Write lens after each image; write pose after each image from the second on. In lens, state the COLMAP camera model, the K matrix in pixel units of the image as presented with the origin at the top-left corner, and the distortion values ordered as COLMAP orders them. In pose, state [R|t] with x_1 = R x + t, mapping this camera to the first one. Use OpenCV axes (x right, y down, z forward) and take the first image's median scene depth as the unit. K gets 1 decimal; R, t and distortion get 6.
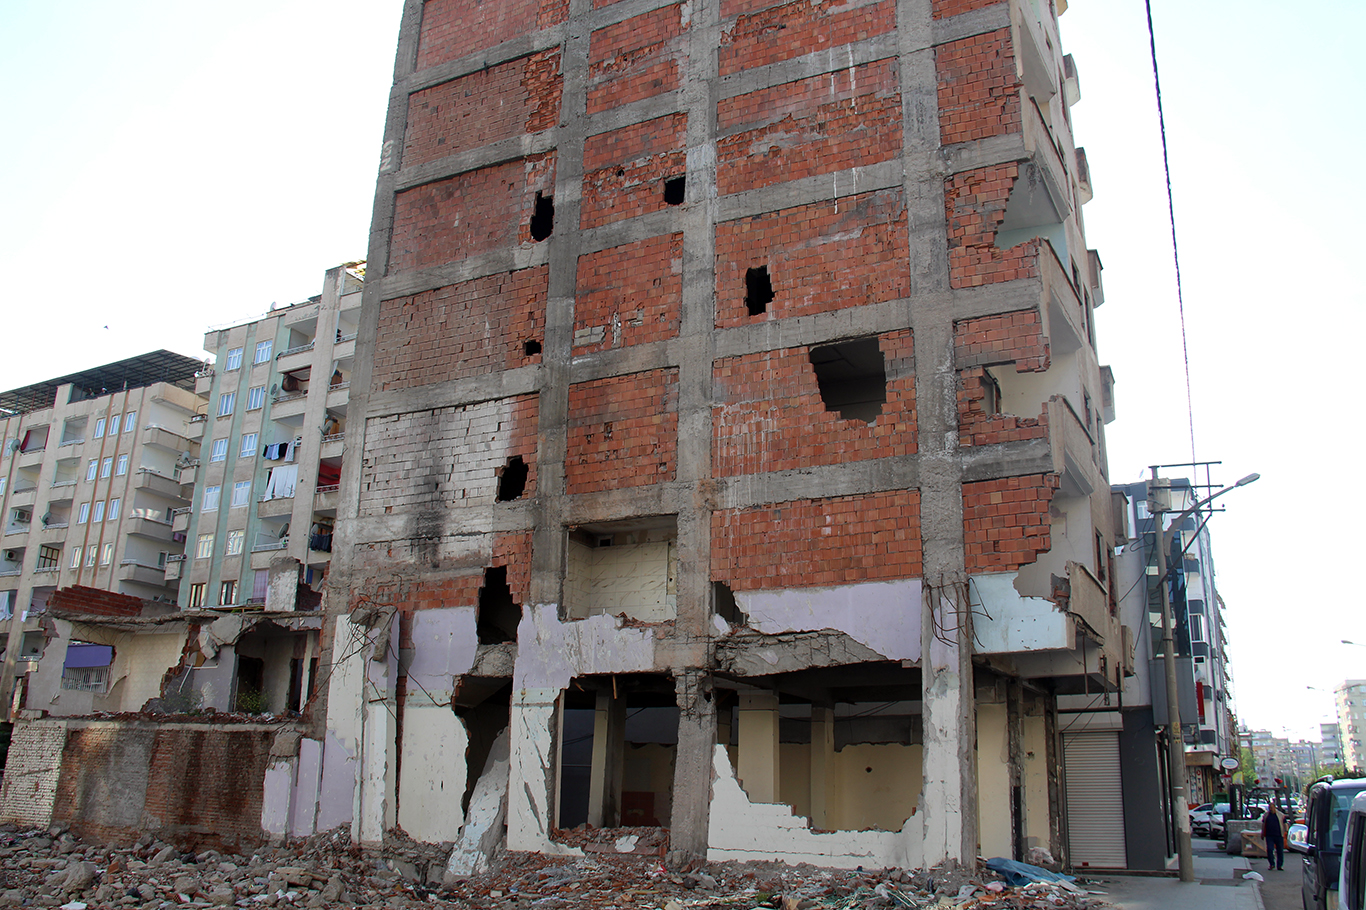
lens RADIAL K [[1166.2, 0, 683.0], [0, 1166.2, 455.0], [0, 0, 1]] dist [-0.188473, 0.164120]
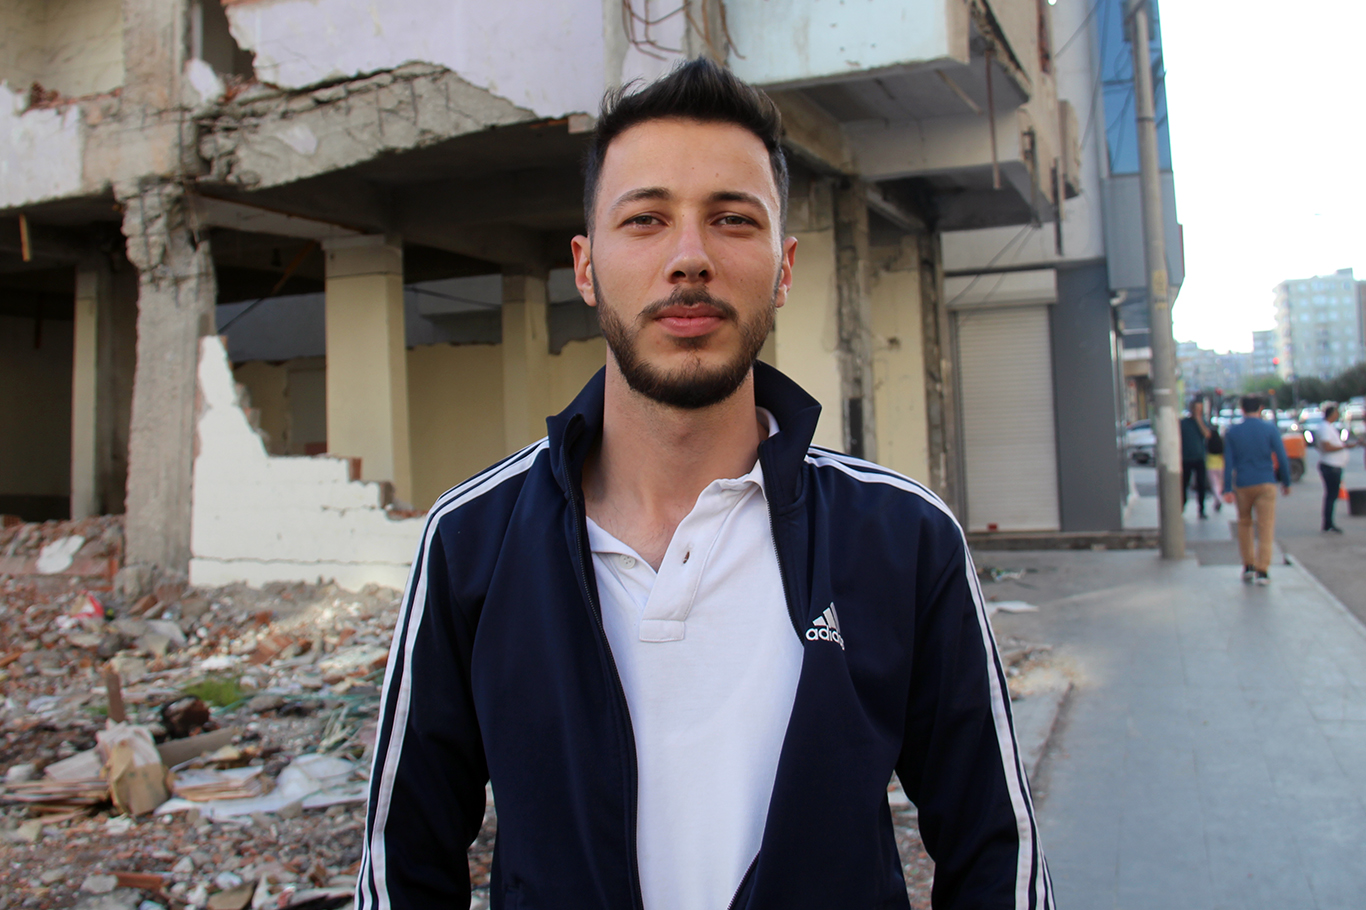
lens RADIAL K [[1386.3, 0, 682.5], [0, 1386.3, 372.7], [0, 0, 1]] dist [-0.164255, 0.017410]
pose [[0.992364, -0.057998, 0.108856, 0.155677], [0.030297, 0.970132, 0.240679, 0.135610], [-0.119564, -0.235543, 0.964481, 0.435819]]
